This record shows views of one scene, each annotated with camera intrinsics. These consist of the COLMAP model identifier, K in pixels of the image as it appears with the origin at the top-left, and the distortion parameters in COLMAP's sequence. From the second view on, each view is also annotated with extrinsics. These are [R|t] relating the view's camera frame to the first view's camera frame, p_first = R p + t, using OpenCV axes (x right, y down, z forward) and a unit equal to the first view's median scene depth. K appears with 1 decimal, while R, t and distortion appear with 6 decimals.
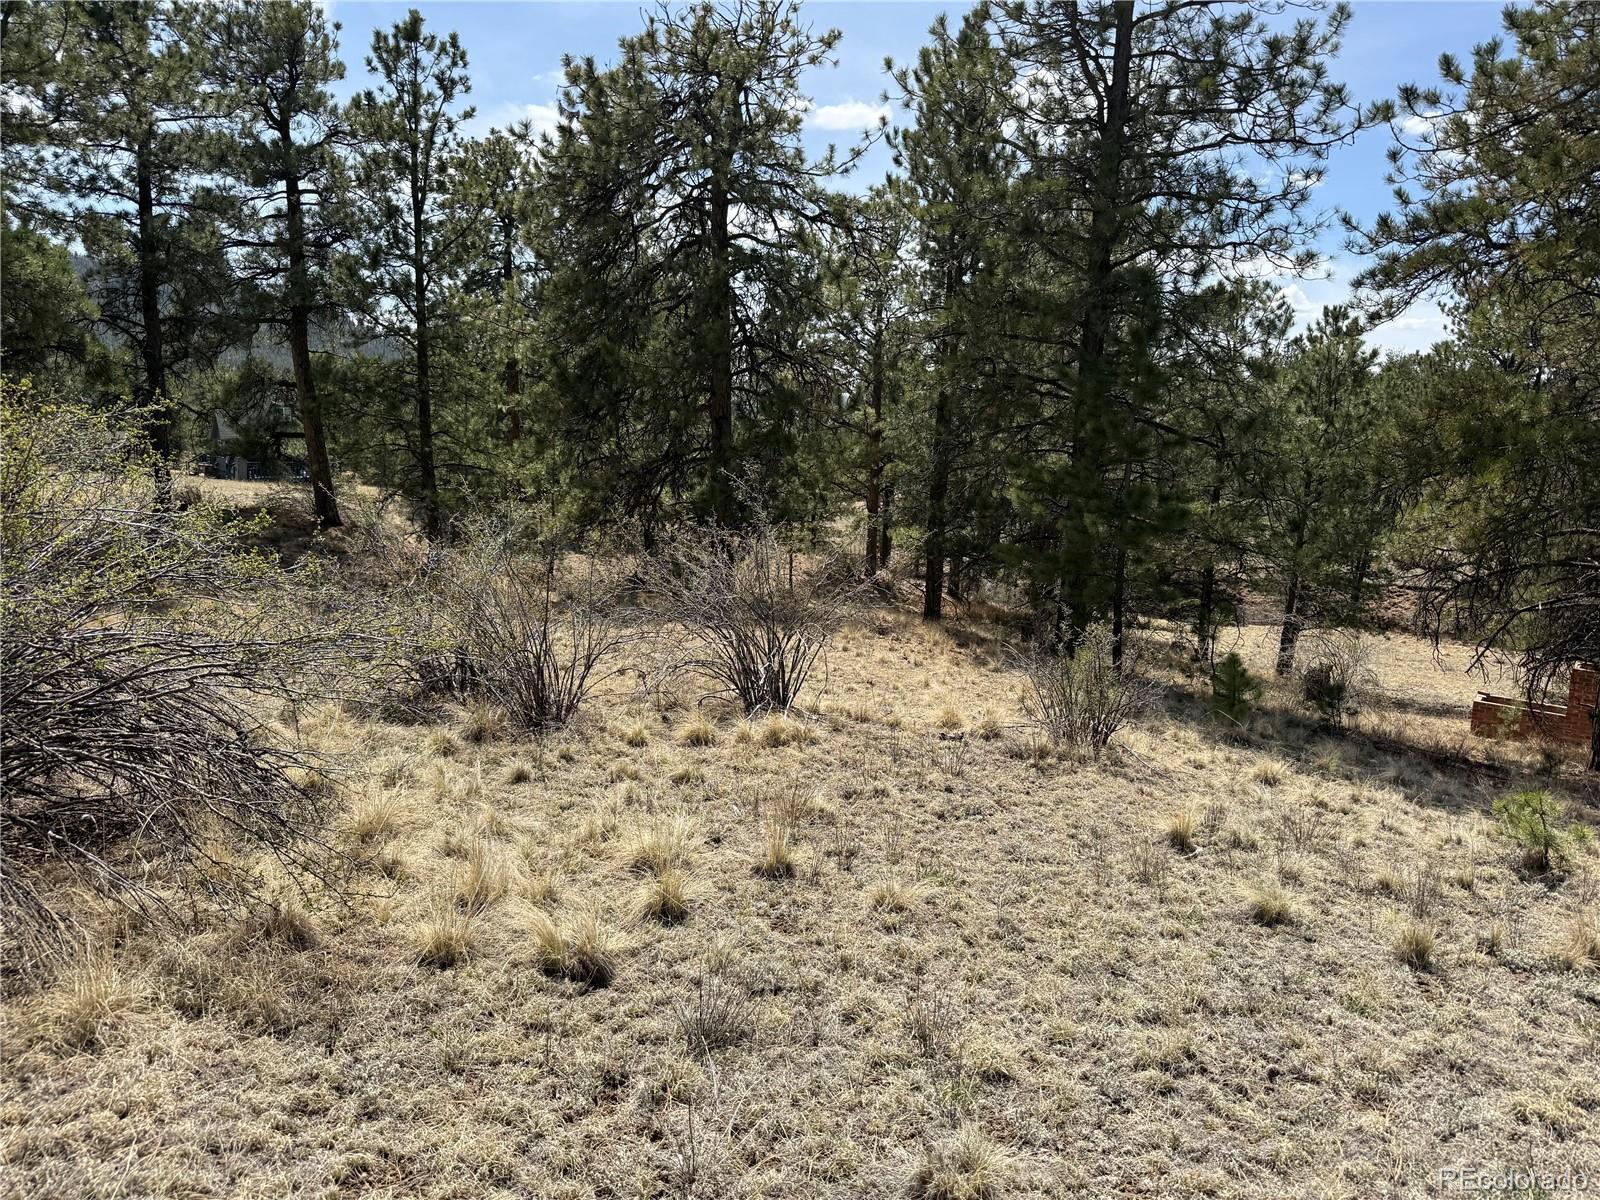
lens RADIAL K [[1121.8, 0, 831.9], [0, 1121.8, 594.0], [0, 0, 1]] dist [0.046816, -0.065366]
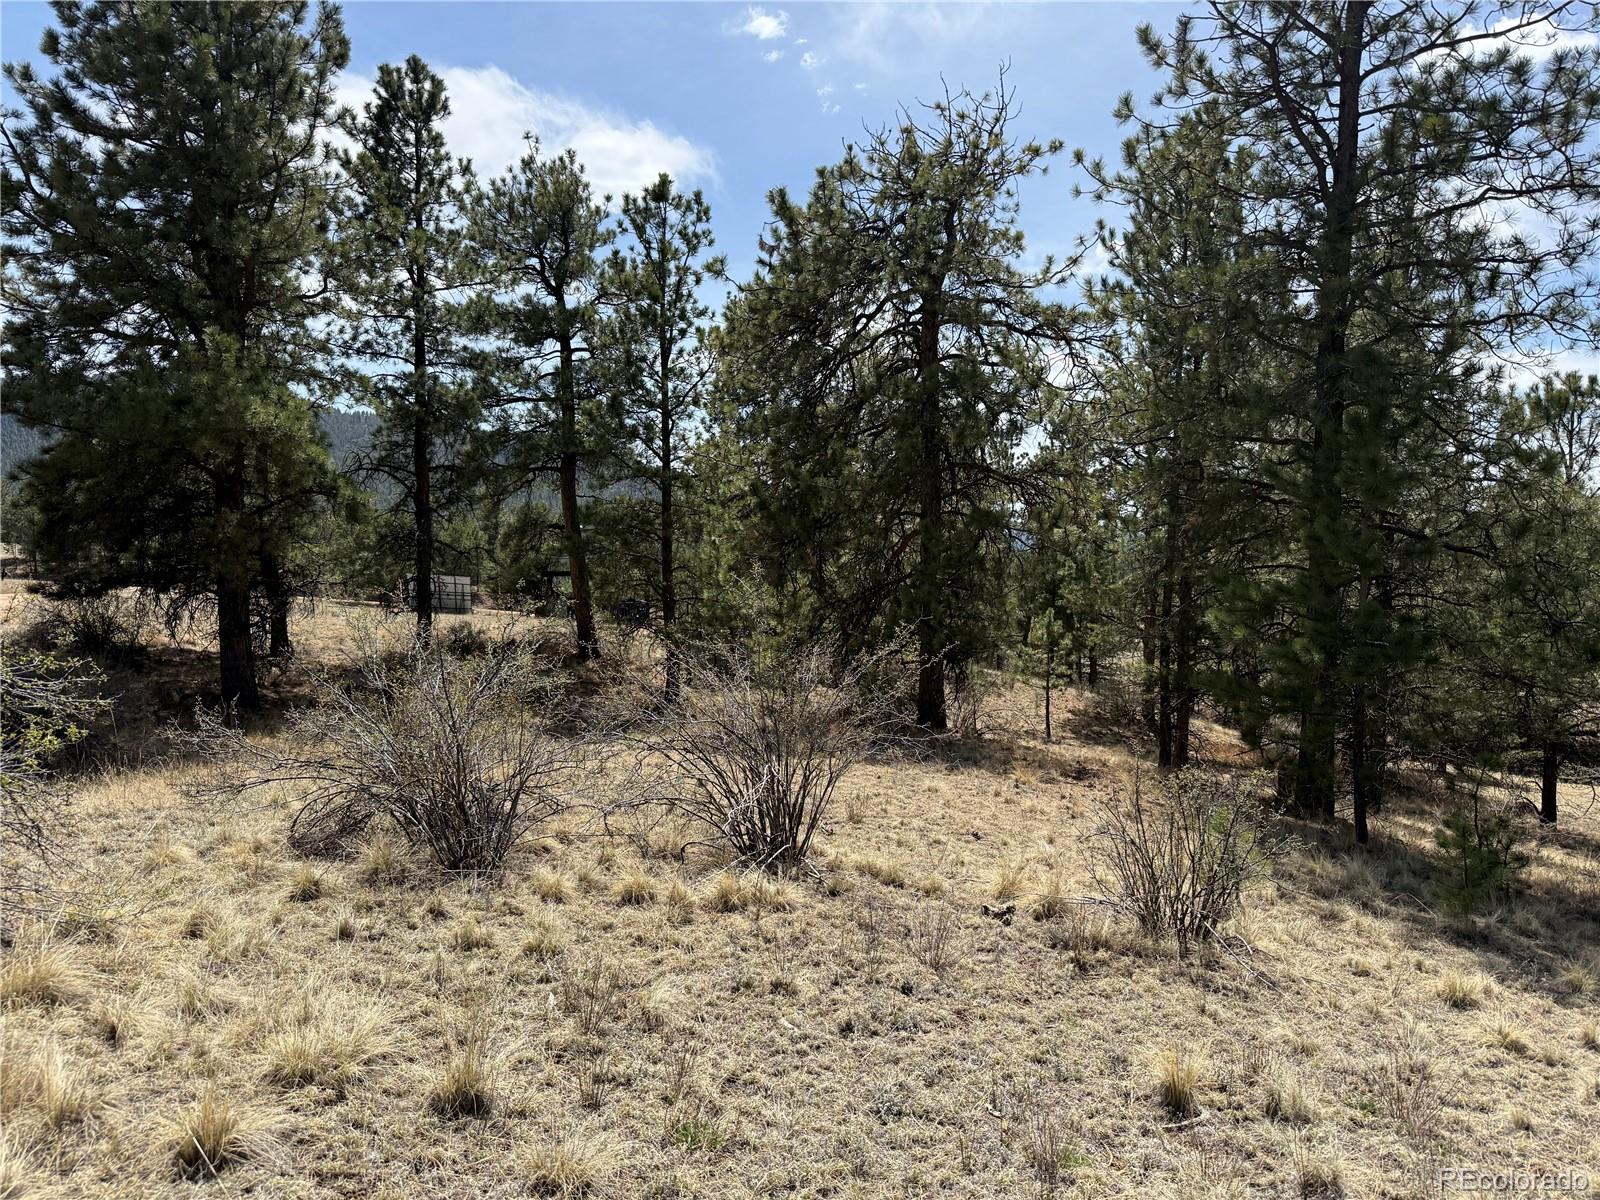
lens RADIAL K [[1121.8, 0, 850.5], [0, 1121.8, 617.2], [0, 0, 1]] dist [0.046816, -0.065366]
pose [[0.964122, -0.006659, -0.265378, 0.086371], [-0.021074, 0.994610, -0.101519, 0.002314], [0.264623, 0.103469, 0.958785, 0.079979]]
